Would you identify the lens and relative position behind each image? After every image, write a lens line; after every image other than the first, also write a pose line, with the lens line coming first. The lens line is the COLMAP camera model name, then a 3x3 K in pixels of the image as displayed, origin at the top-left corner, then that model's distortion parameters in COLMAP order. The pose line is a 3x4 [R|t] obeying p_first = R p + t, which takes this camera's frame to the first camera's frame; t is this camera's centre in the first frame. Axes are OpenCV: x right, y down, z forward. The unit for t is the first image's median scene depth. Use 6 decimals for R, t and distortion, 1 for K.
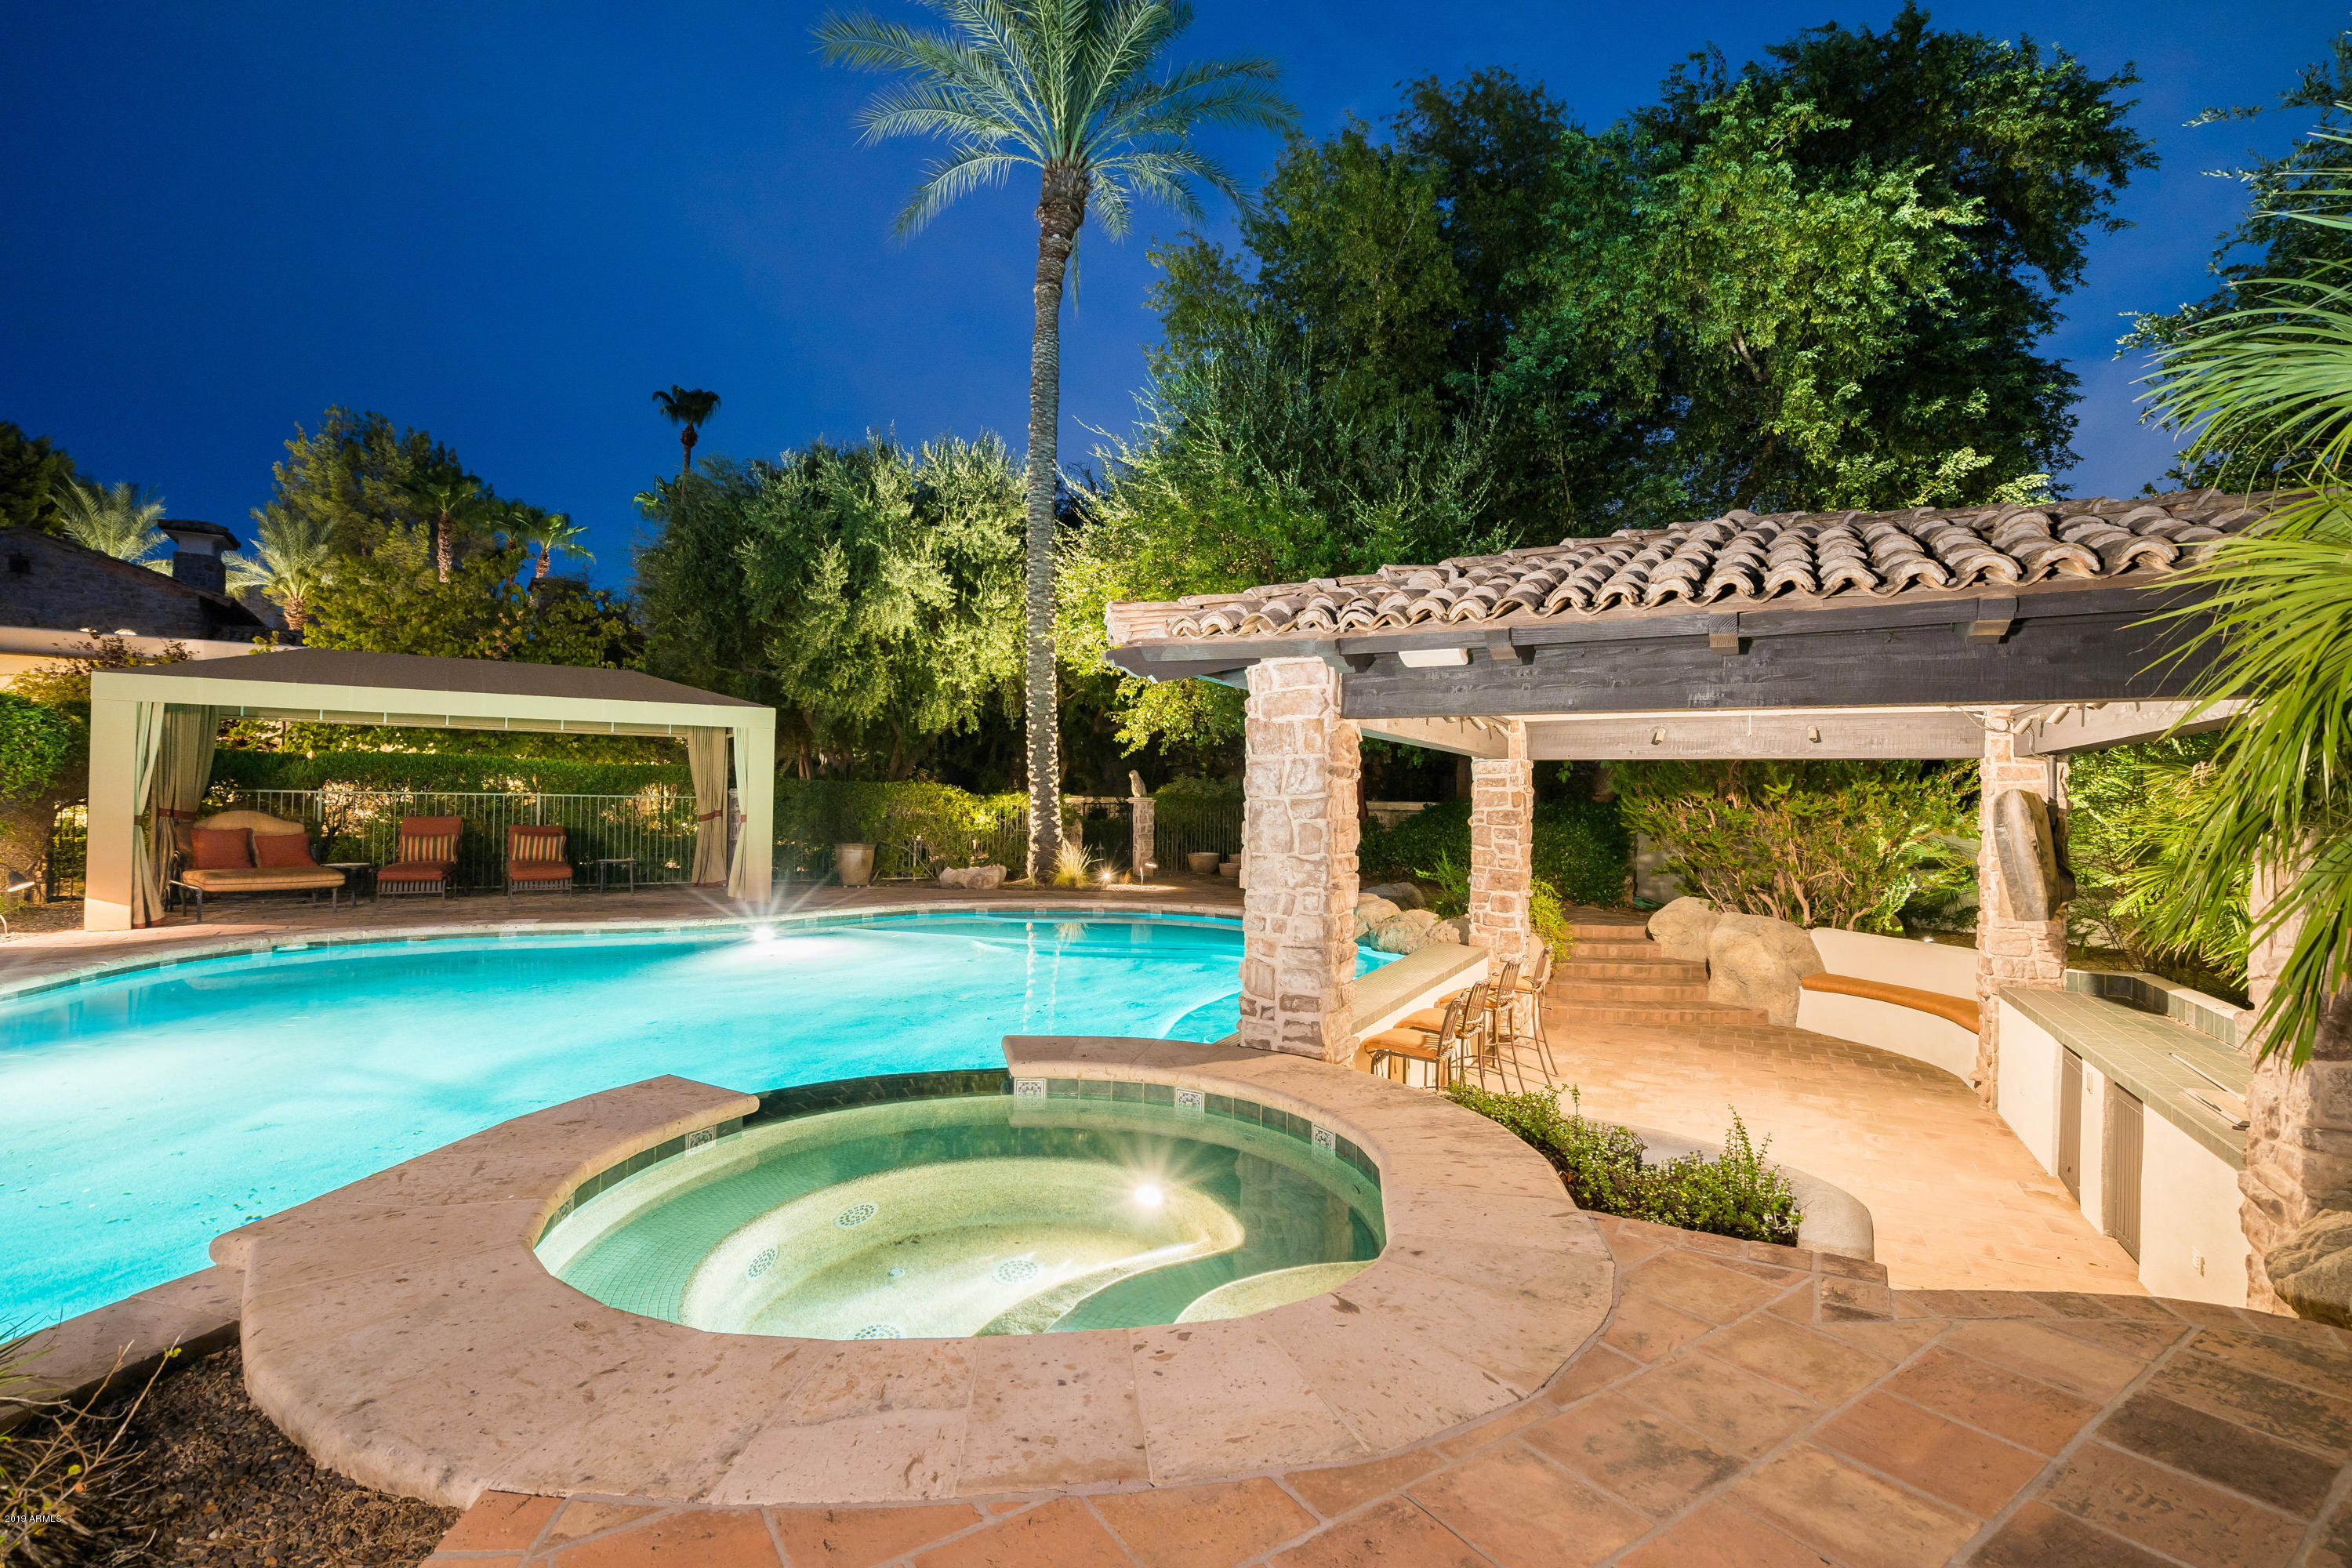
lens RADIAL K [[1072.3, 0, 1190.4], [0, 1072.3, 789.5], [0, 0, 1]] dist [0.001555, 0.000249]
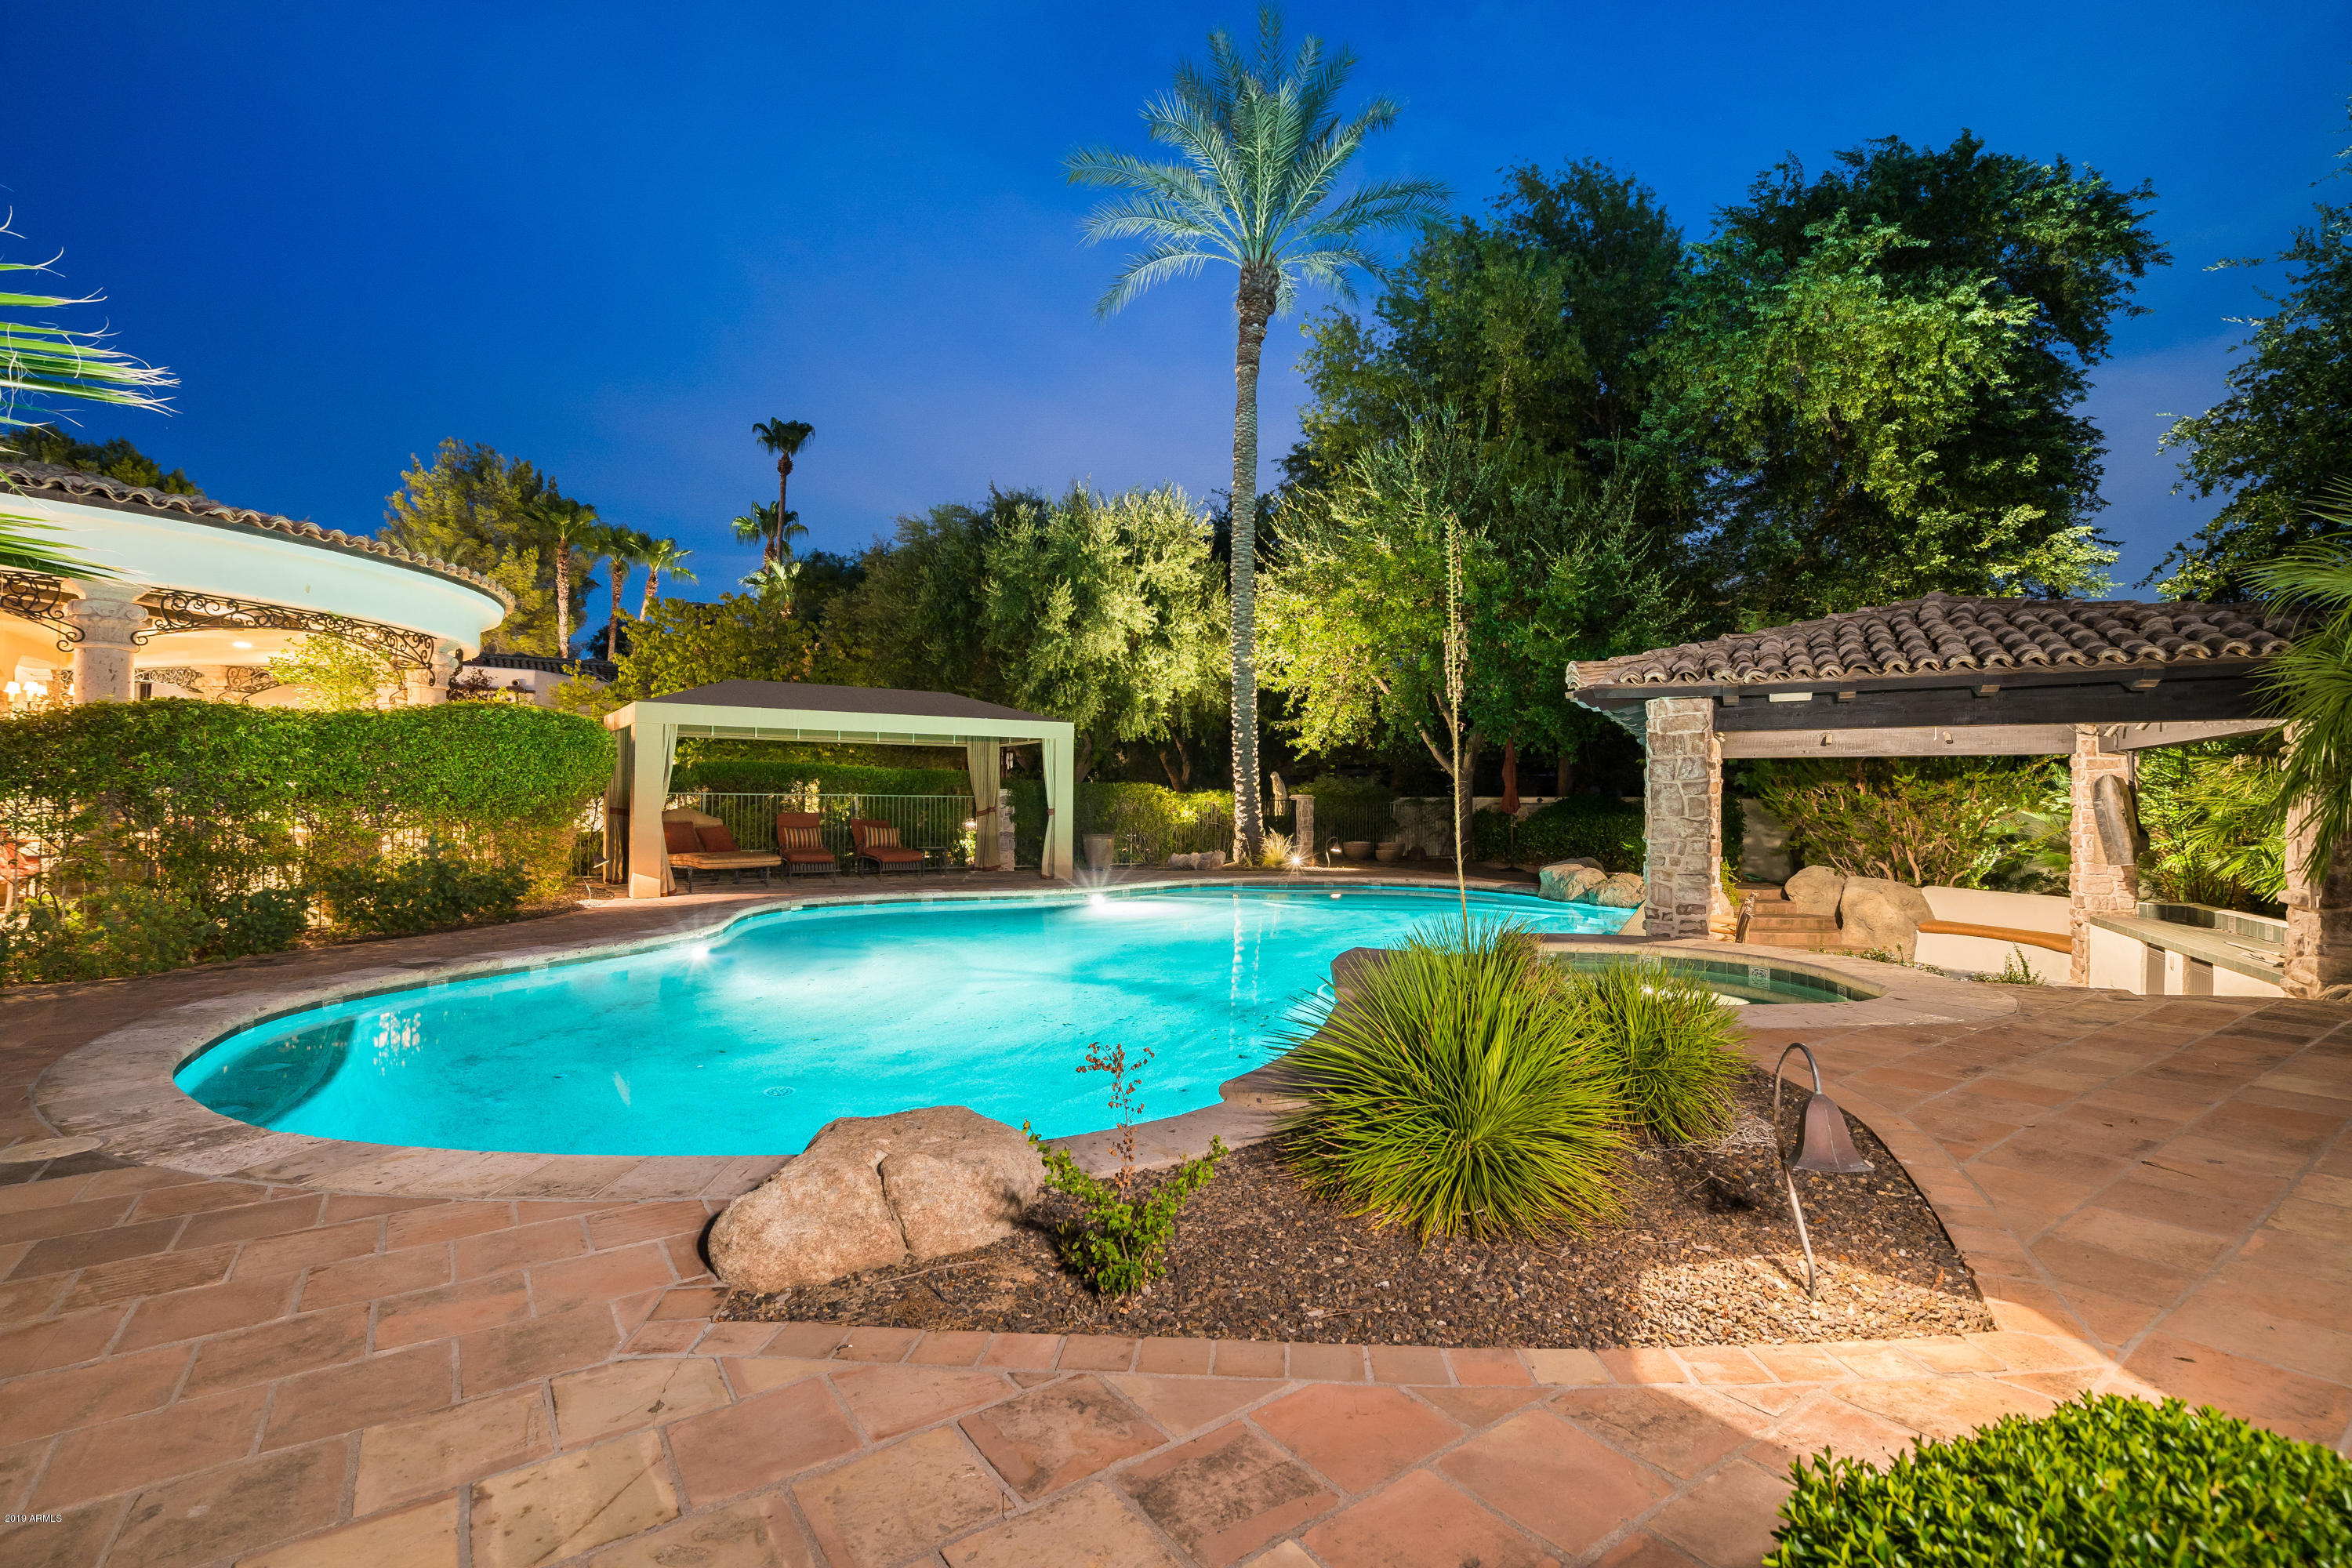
lens RADIAL K [[1072.3, 0, 1184.7], [0, 1072.3, 793.5], [0, 0, 1]] dist [0.001555, 0.000249]
pose [[0.999933, -0.009679, 0.006278, -0.229296], [0.009680, 0.999953, -0.000061, 0.006206], [-0.006277, 0.000121, 0.999980, -0.208323]]
